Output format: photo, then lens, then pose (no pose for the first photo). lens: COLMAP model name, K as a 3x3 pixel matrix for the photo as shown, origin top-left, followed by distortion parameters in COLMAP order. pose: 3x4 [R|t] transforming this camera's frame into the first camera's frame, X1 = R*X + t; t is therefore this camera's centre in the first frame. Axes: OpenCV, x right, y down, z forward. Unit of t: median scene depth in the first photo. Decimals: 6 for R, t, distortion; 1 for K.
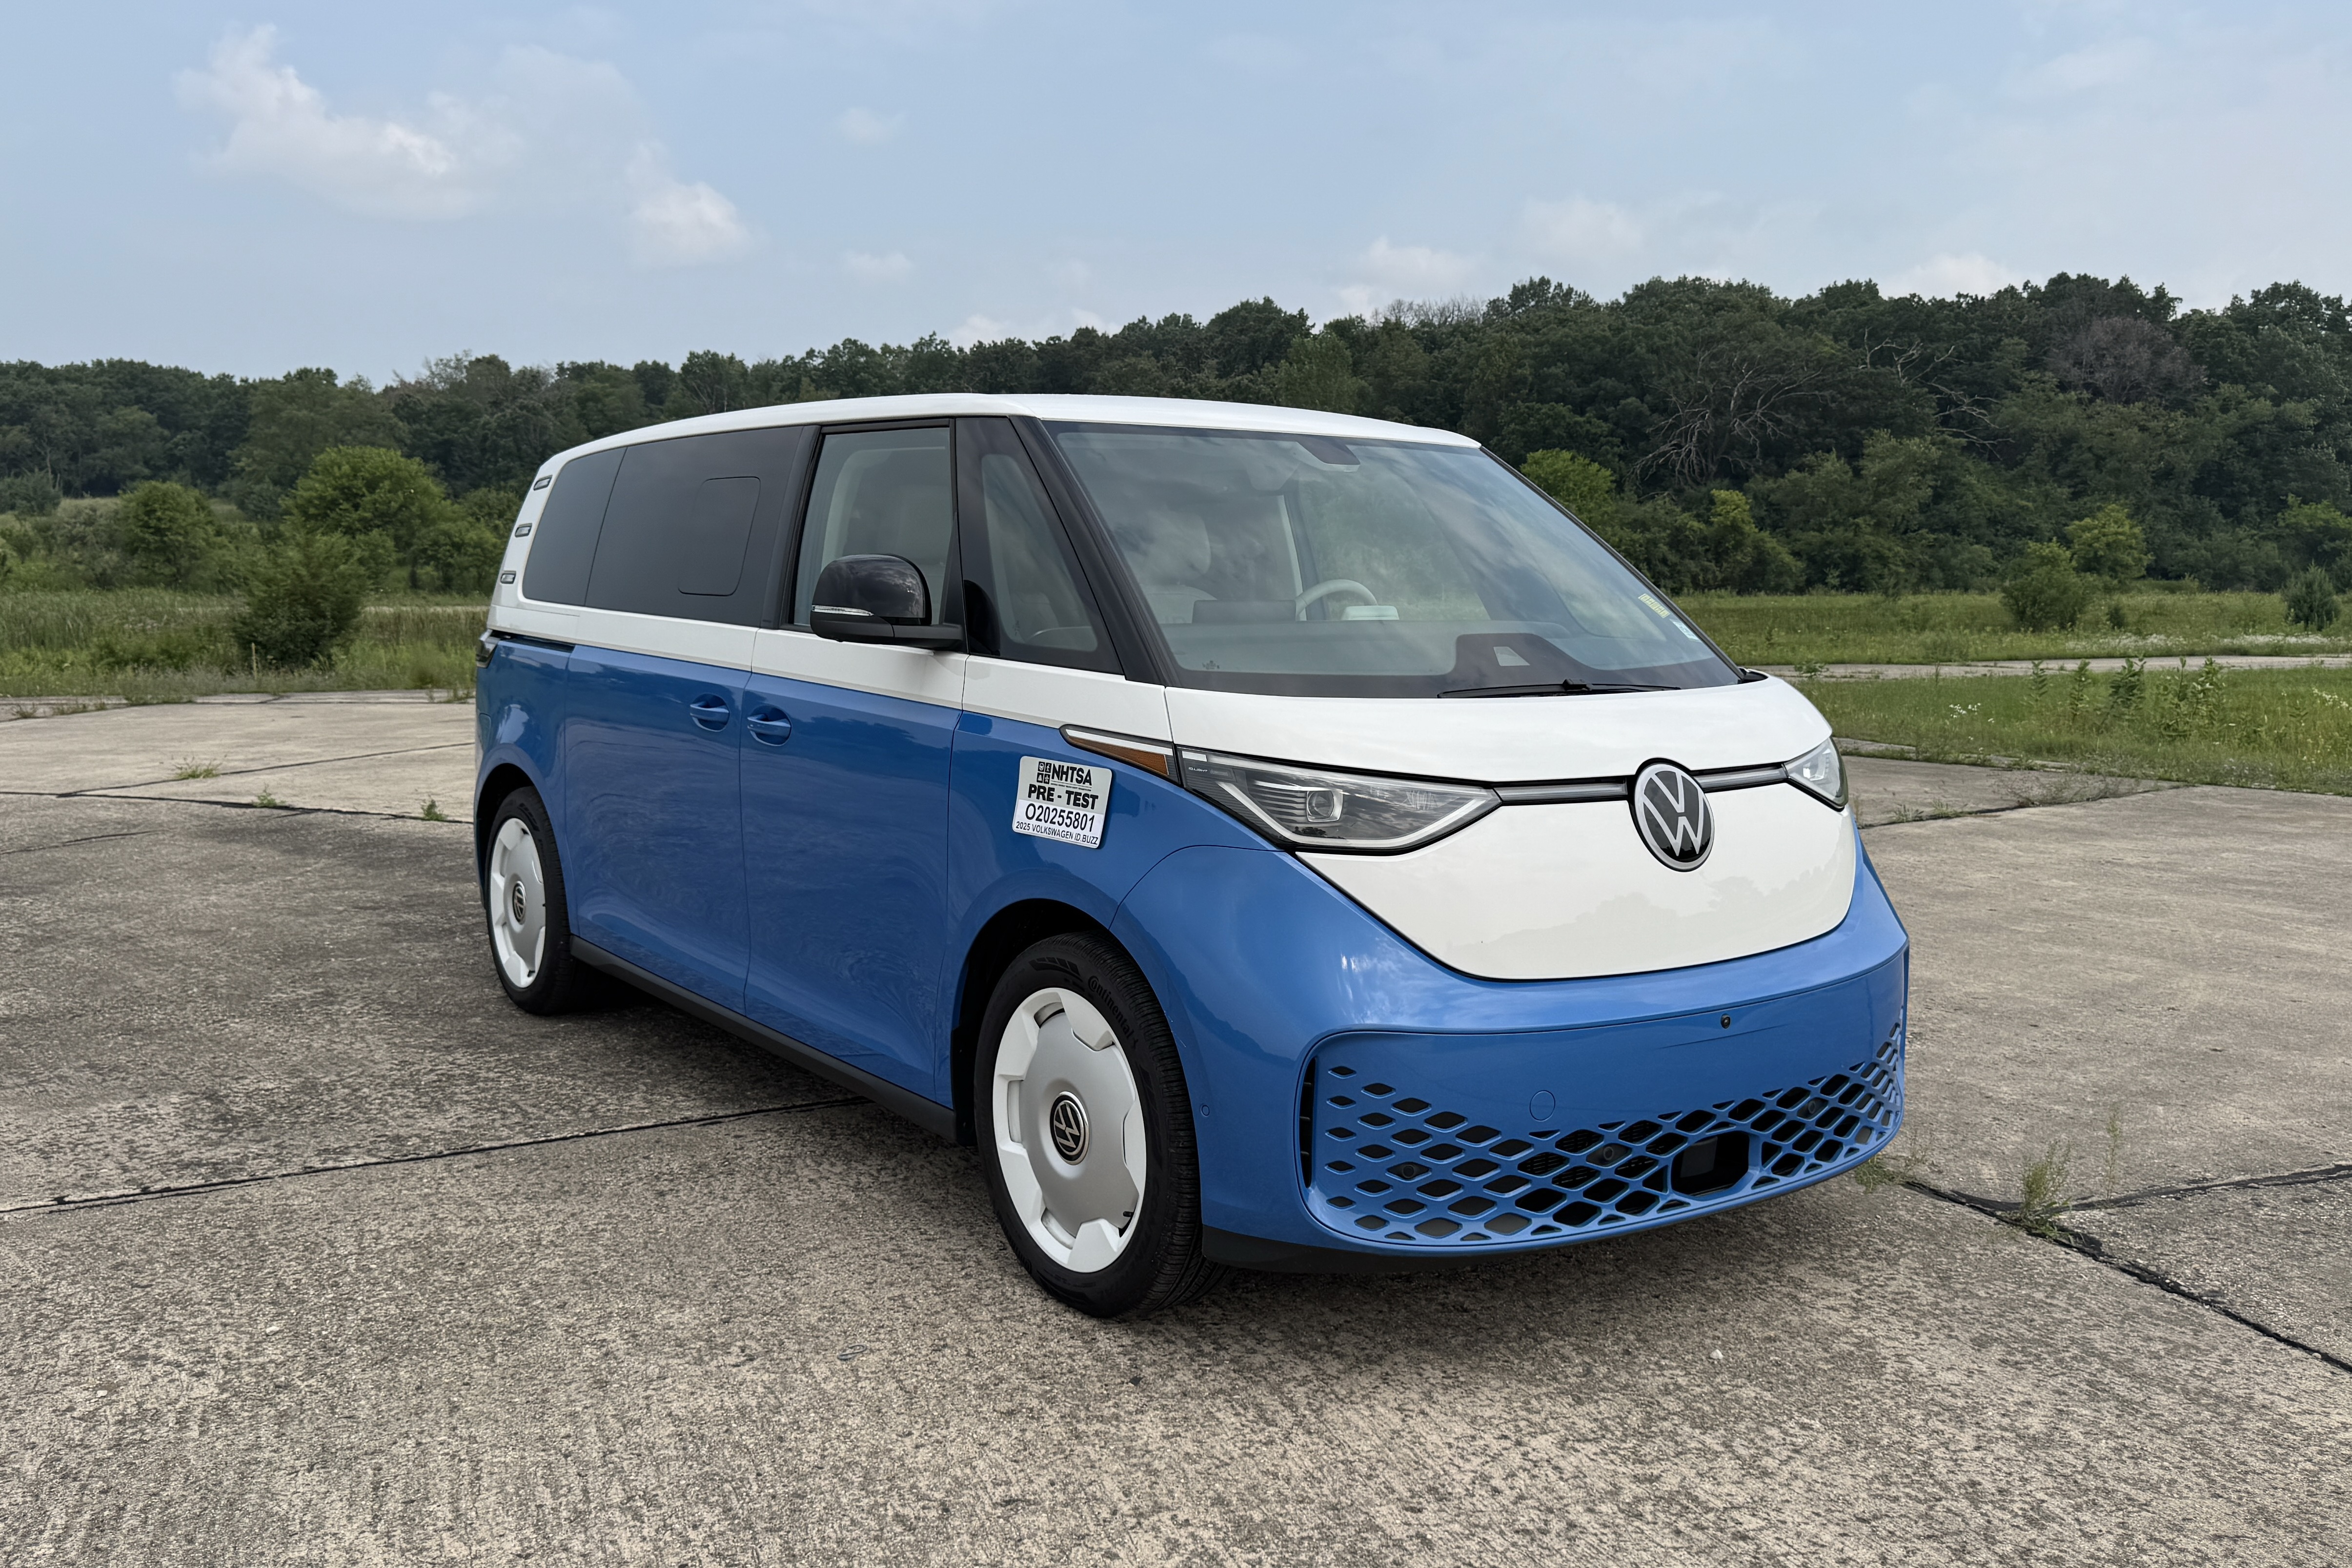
lens RADIAL K [[1998.1, 0, 1192.0], [0, 1998.1, 782.8], [0, 0, 1]] dist [0.026063, -0.029819]
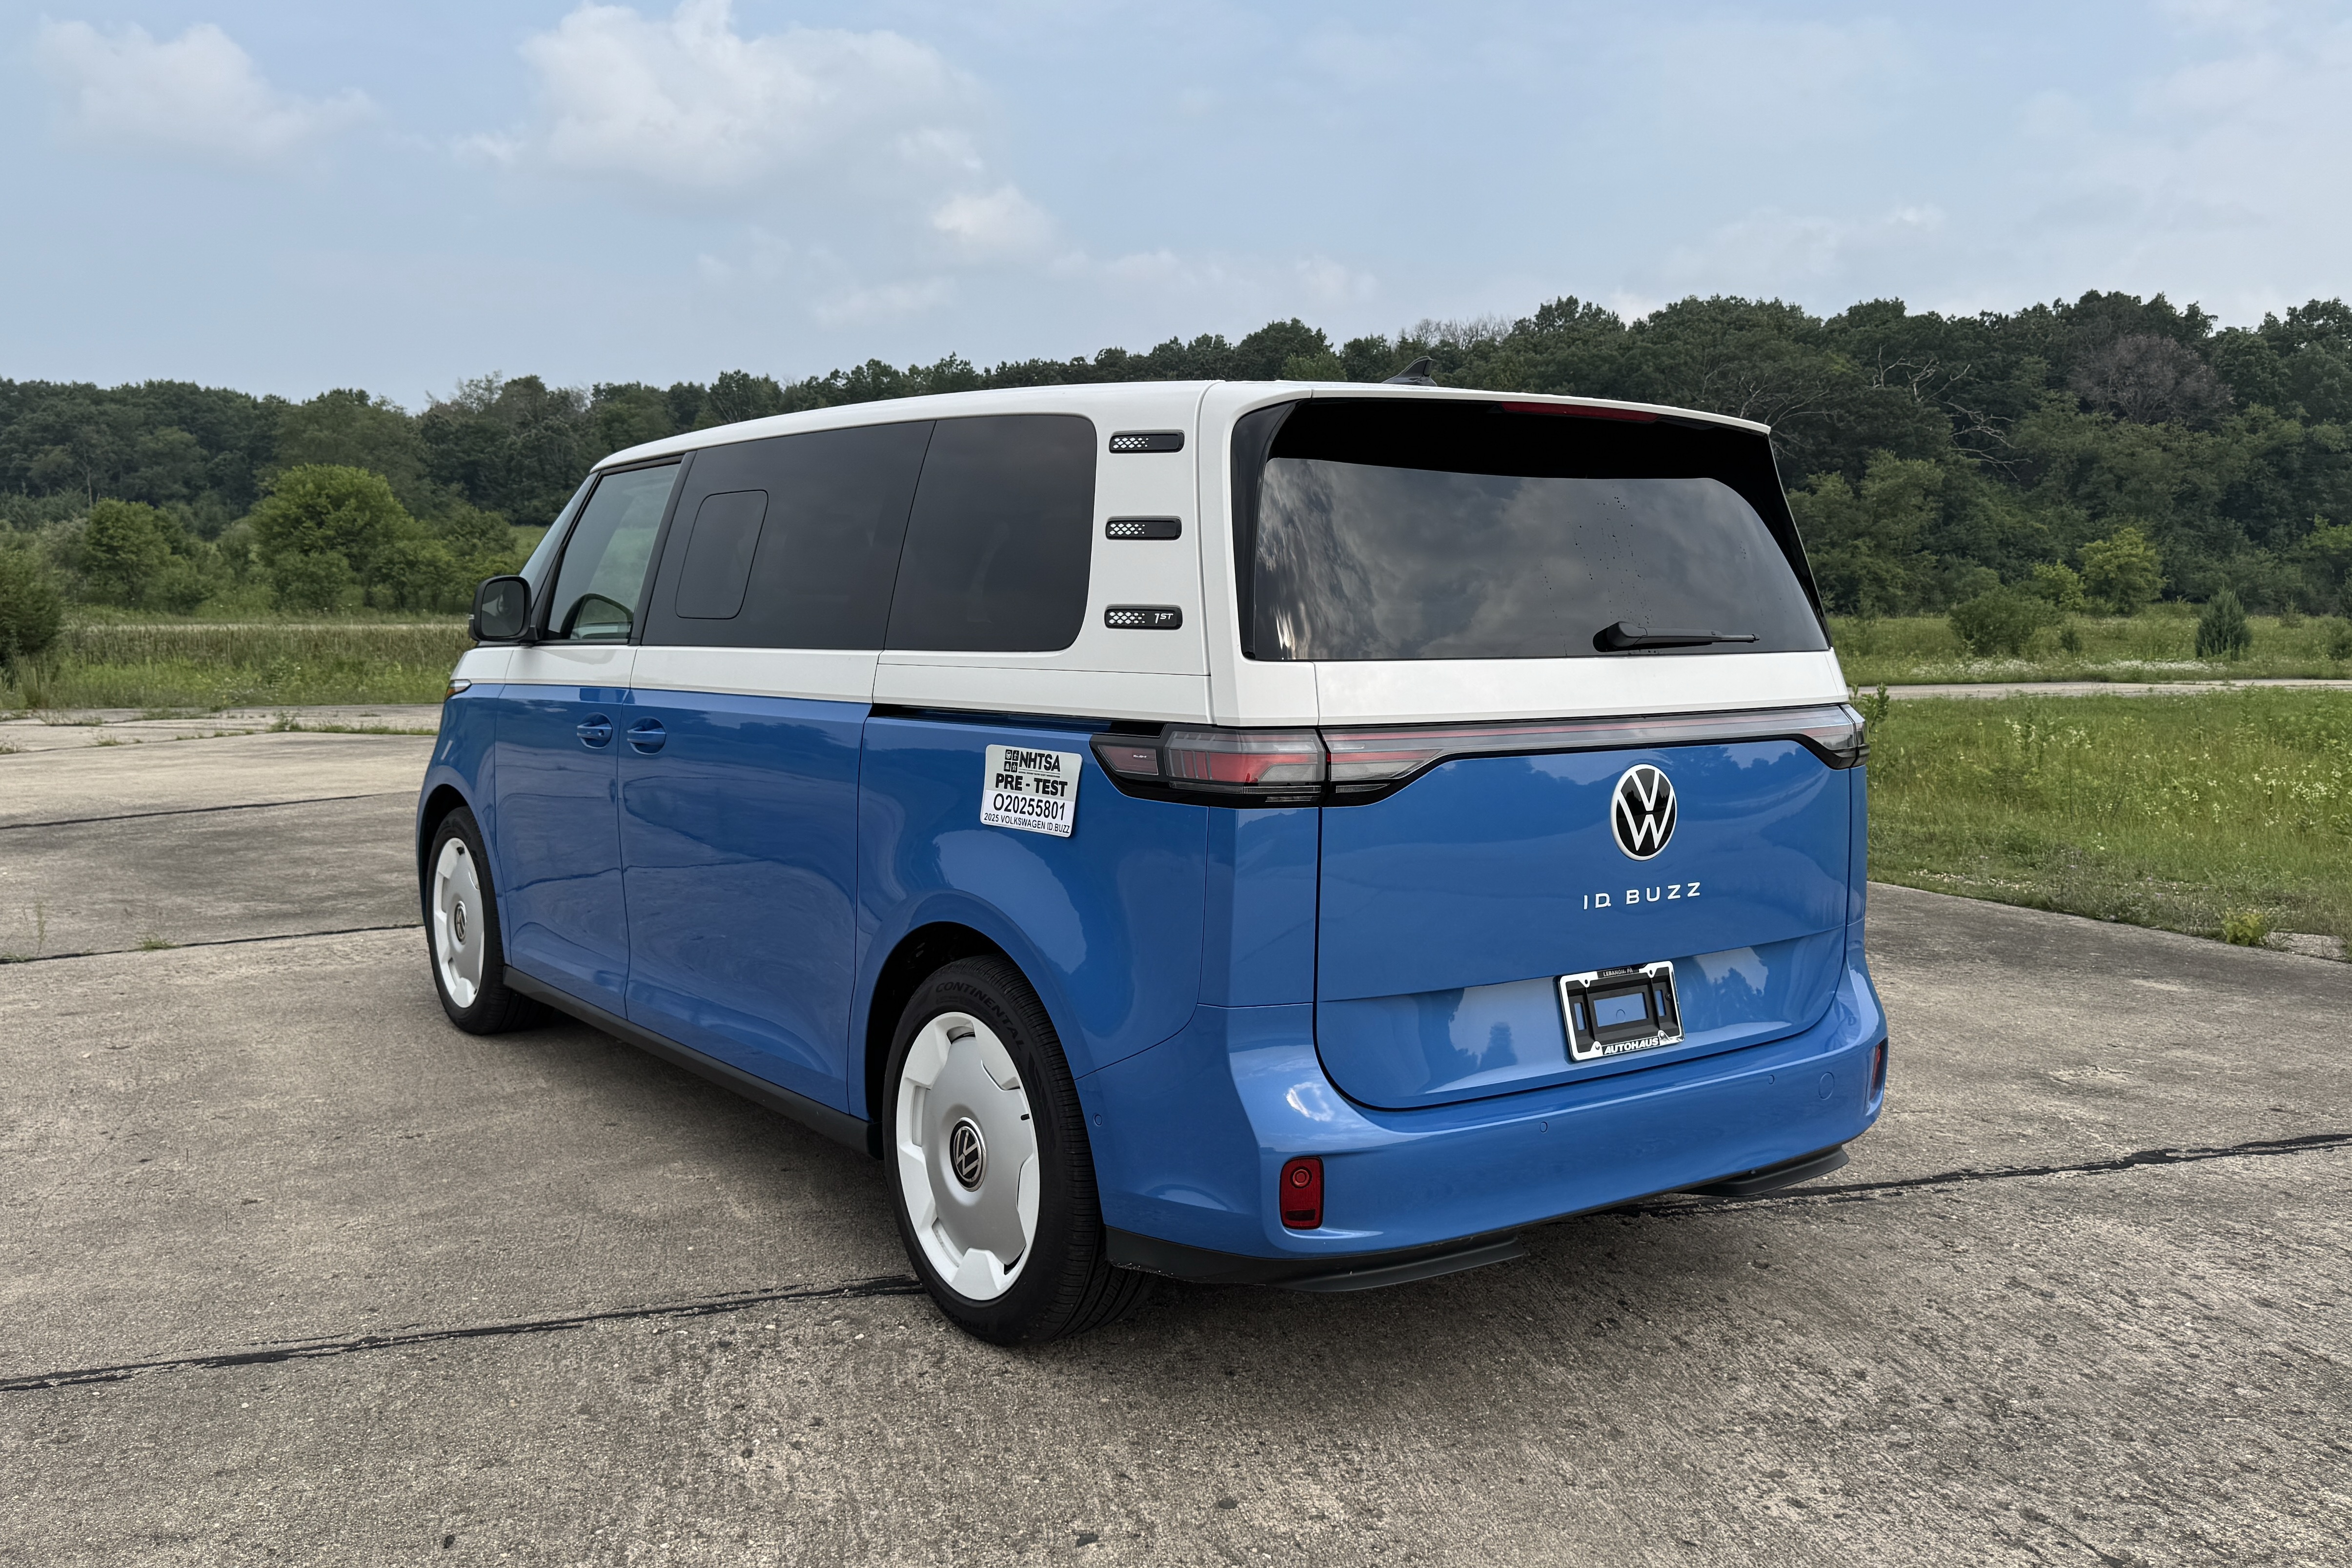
lens RADIAL K [[1986.6, 0, 1193.6], [0, 1986.6, 792.2], [0, 0, 1]] dist [0.068766, -0.115386]
pose [[0.999446, 0.005966, -0.032751, 0.461826], [-0.006150, 0.999966, -0.005524, -0.011472], [0.032717, 0.005723, 0.999448, 0.127194]]
